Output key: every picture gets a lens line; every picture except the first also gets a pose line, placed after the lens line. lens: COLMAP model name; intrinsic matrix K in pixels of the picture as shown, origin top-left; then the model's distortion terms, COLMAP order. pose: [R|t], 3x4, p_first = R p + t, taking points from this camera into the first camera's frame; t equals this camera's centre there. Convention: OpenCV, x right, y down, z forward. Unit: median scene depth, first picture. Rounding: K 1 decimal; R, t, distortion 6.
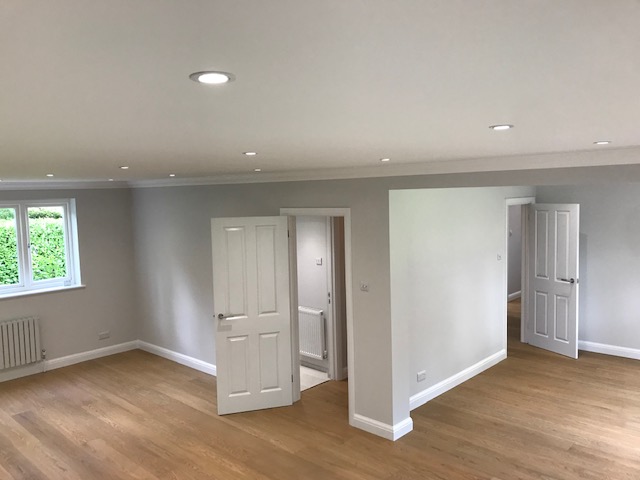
lens RADIAL K [[528.9, 0, 320.0], [0, 528.9, 240.0], [0, 0, 1]] dist [0.003573, -0.003293]
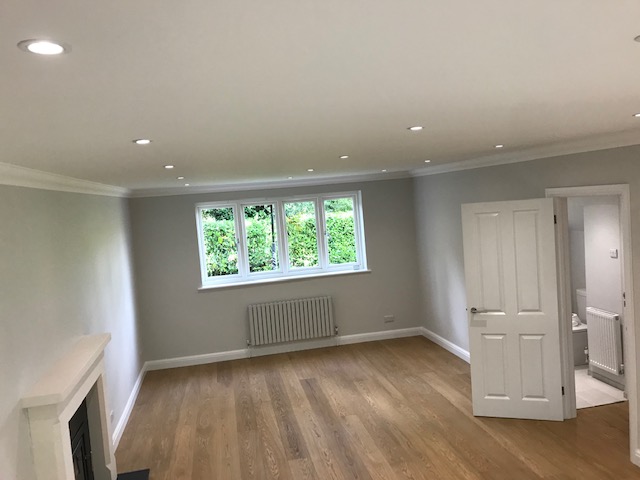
lens RADIAL K [[525.9, 0, 320.0], [0, 525.9, 240.0], [0, 0, 1]] dist [0.042151, -0.095455]
pose [[0.805501, 0.008022, -0.592540, 0.120987], [0.003787, 0.999818, 0.018684, 0.003482], [0.592583, -0.017294, 0.805324, 0.088737]]
